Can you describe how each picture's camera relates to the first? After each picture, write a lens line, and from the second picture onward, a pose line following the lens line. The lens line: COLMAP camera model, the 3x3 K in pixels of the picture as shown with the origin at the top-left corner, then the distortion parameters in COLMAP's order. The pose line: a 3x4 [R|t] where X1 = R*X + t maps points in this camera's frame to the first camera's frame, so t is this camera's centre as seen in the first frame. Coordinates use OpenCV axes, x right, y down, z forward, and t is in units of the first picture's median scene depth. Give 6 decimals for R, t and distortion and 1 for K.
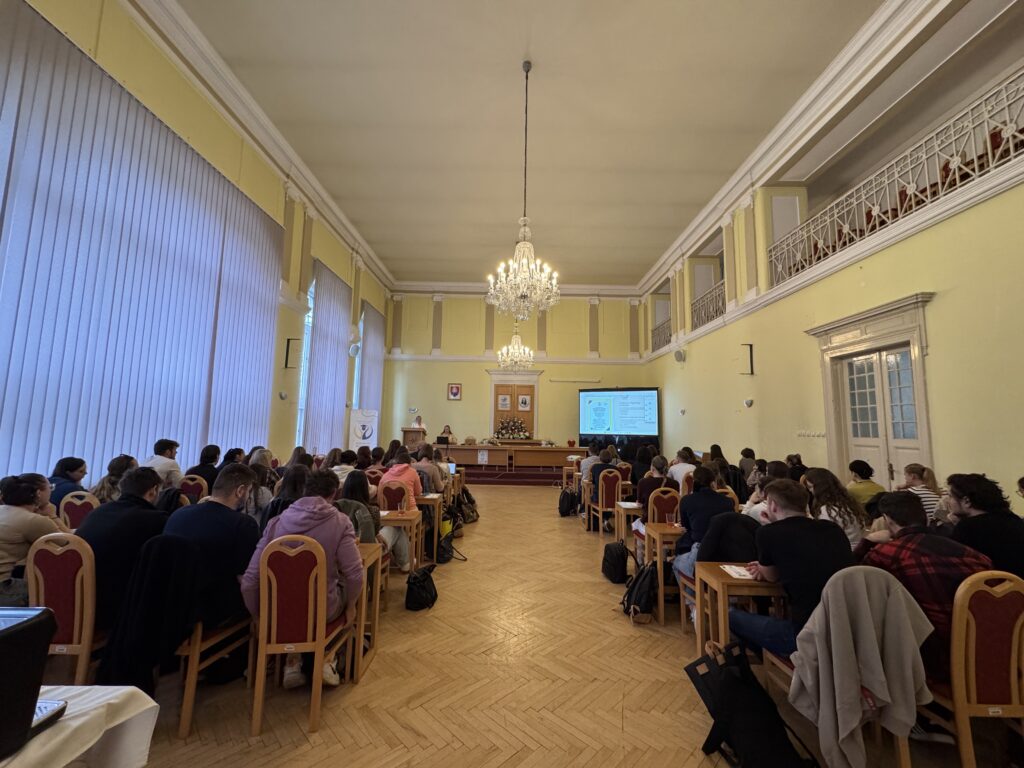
lens RADIAL K [[410.9, 0, 512.0], [0, 410.9, 384.0], [0, 0, 1]] dist [-0.000402, -0.000039]
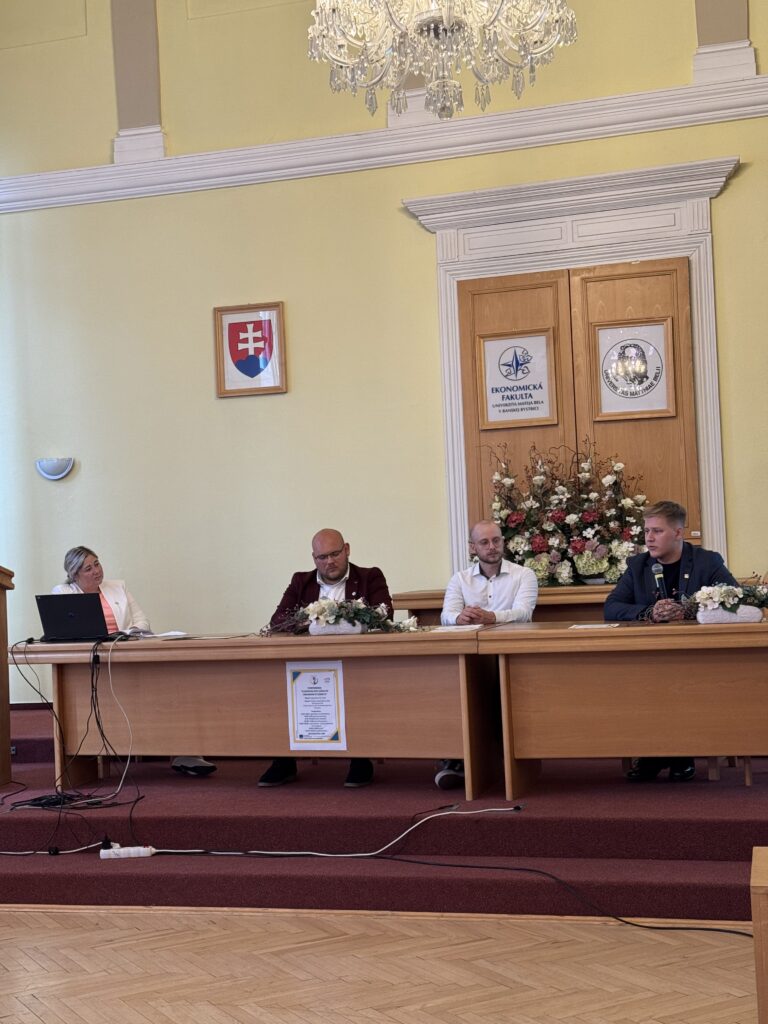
lens RADIAL K [[1419.3, 0, 384.0], [0, 1419.3, 512.0], [0, 0, 1]] dist [0.145816, -0.073655]
pose [[0.963670, -0.075483, -0.256208, 0.077504], [0.091388, 0.994522, 0.050735, 0.065699], [0.250975, -0.072306, 0.965289, 0.407095]]
